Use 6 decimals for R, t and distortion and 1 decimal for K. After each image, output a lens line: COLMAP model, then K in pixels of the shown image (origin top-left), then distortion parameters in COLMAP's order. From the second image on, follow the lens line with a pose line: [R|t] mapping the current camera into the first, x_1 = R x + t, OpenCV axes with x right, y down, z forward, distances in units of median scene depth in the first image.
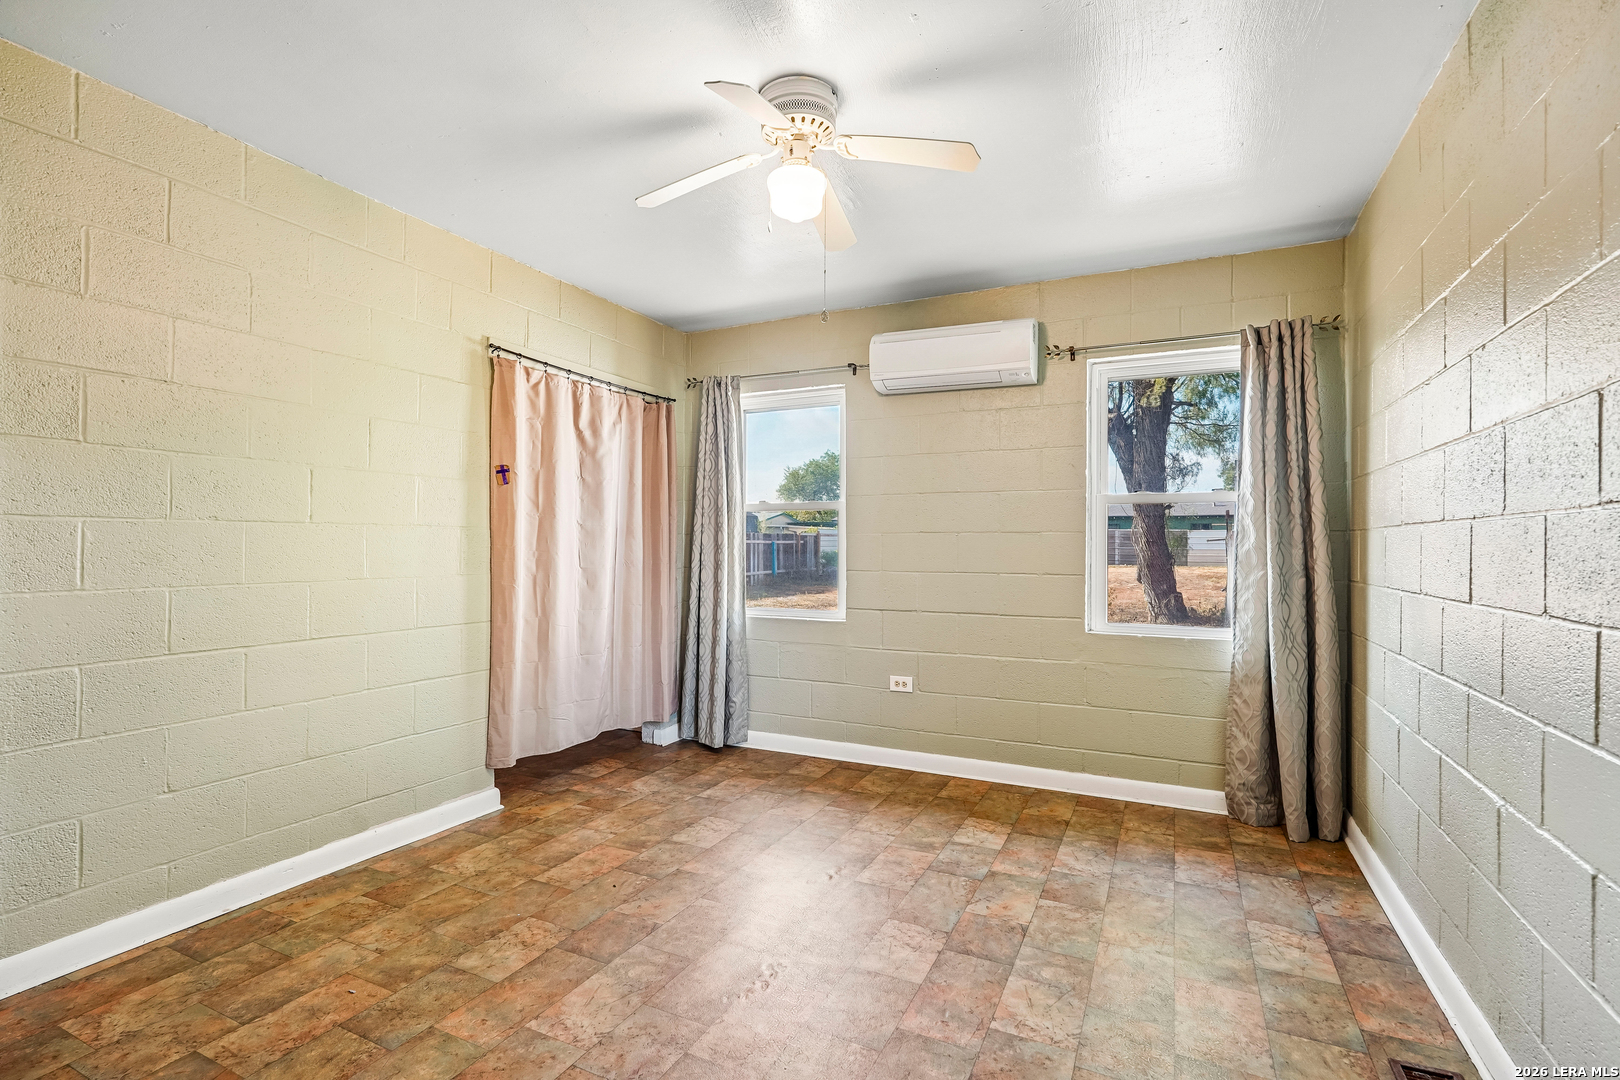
lens RADIAL K [[763.0, 0, 800.9], [0, 763.0, 540.4], [0, 0, 1]] dist [-0.003146, 0.002240]
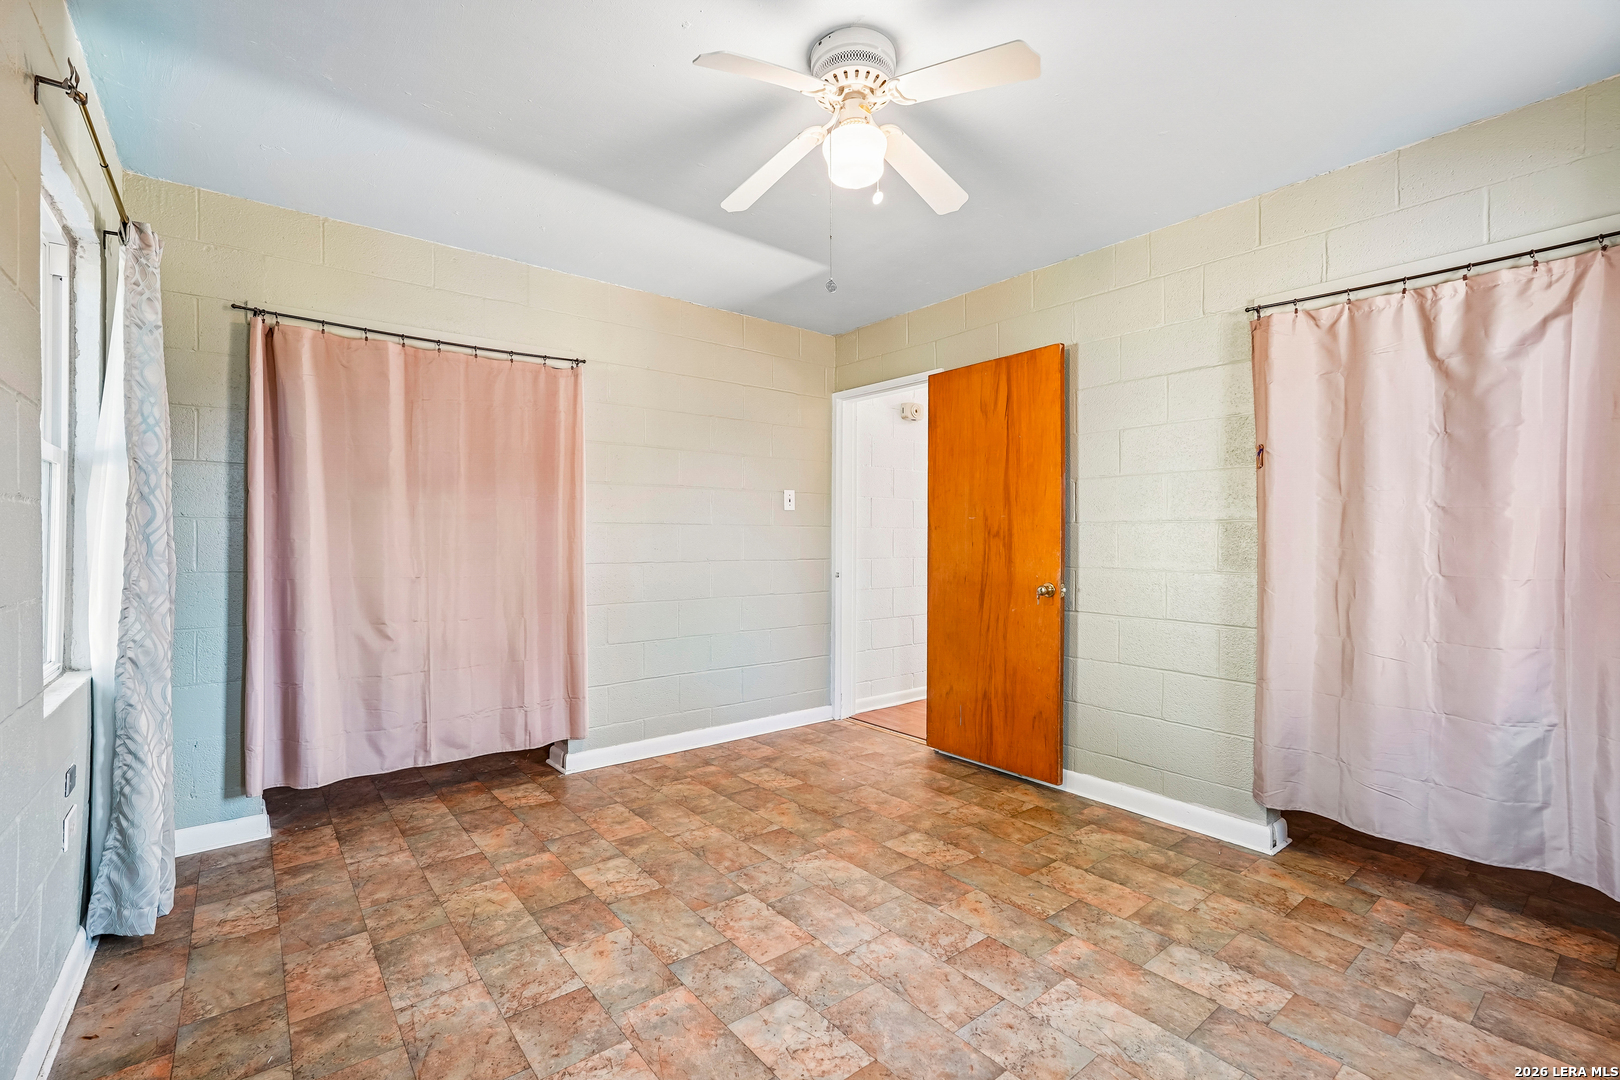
lens RADIAL K [[718.3, 0, 811.2], [0, 718.3, 539.2], [0, 0, 1]] dist [-0.010614, 0.006571]
pose [[-0.422043, -0.008275, -0.906538, 0.522434], [-0.000370, 0.999960, -0.008955, 0.012669], [0.906576, -0.003444, -0.422030, 0.859412]]
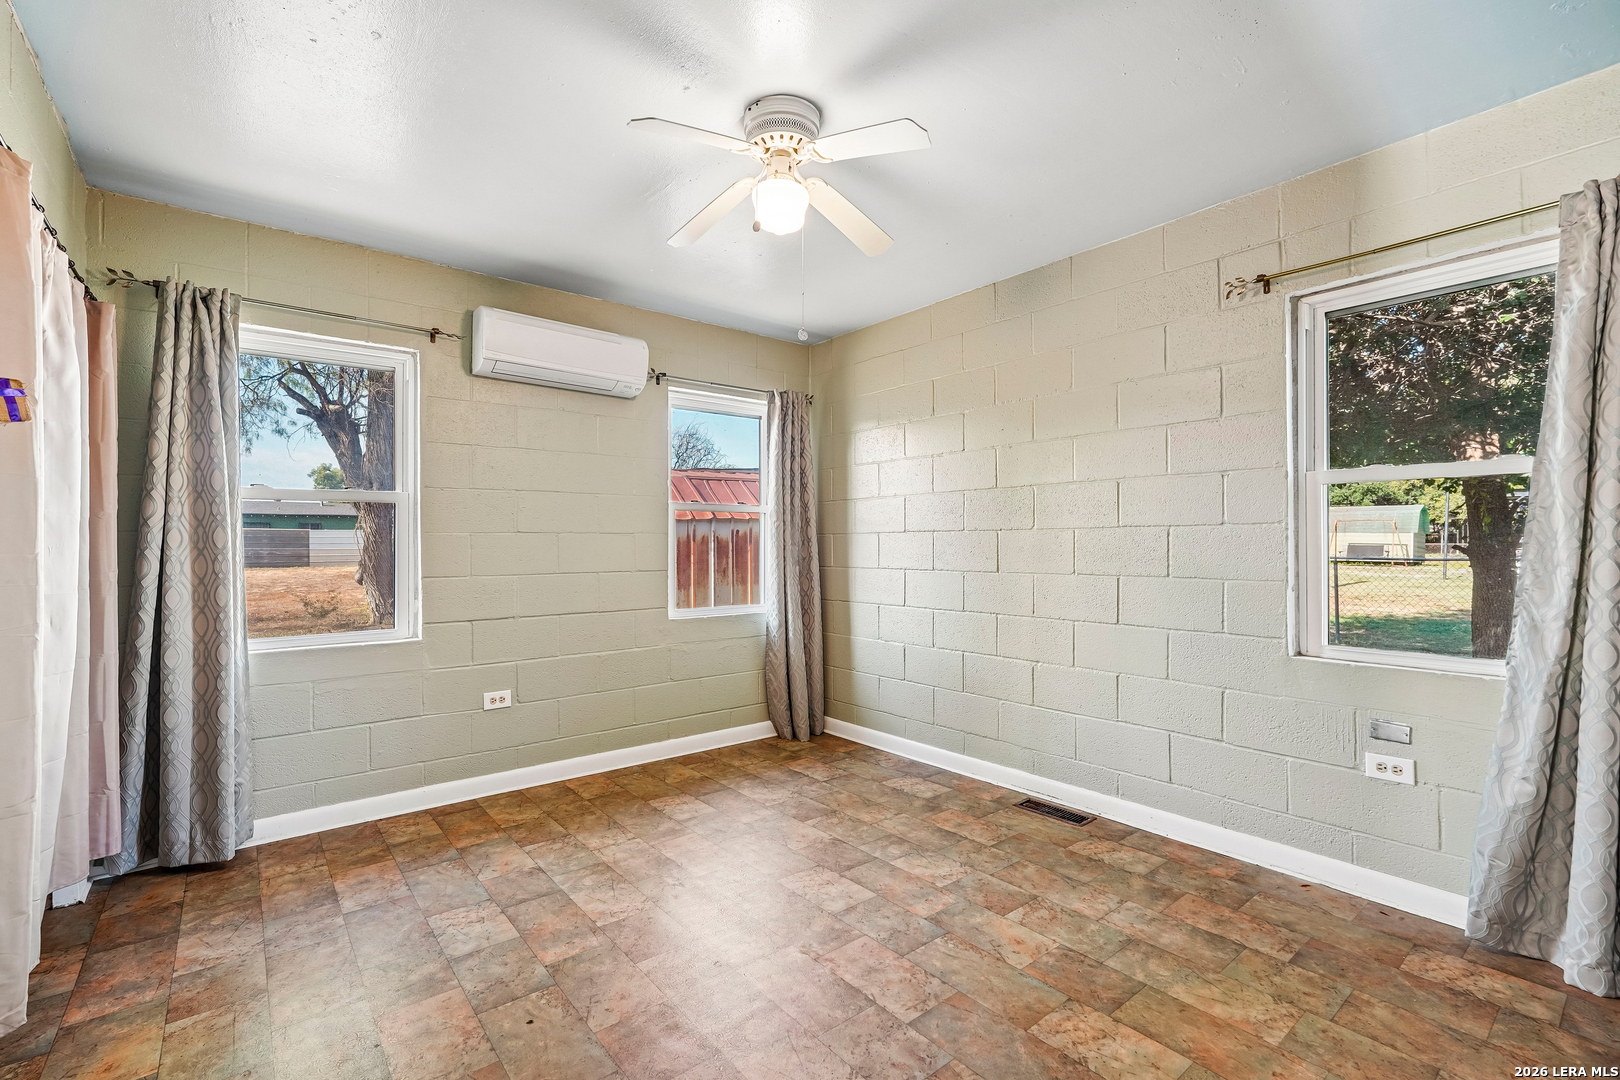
lens RADIAL K [[718.3, 0, 814.6], [0, 718.3, 538.1], [0, 0, 1]] dist [-0.010614, 0.006571]
pose [[0.411058, 0.001806, 0.911608, -0.570793], [0.000788, 0.999997, -0.002337, -0.000943], [-0.911609, 0.001679, 0.411055, 0.362769]]
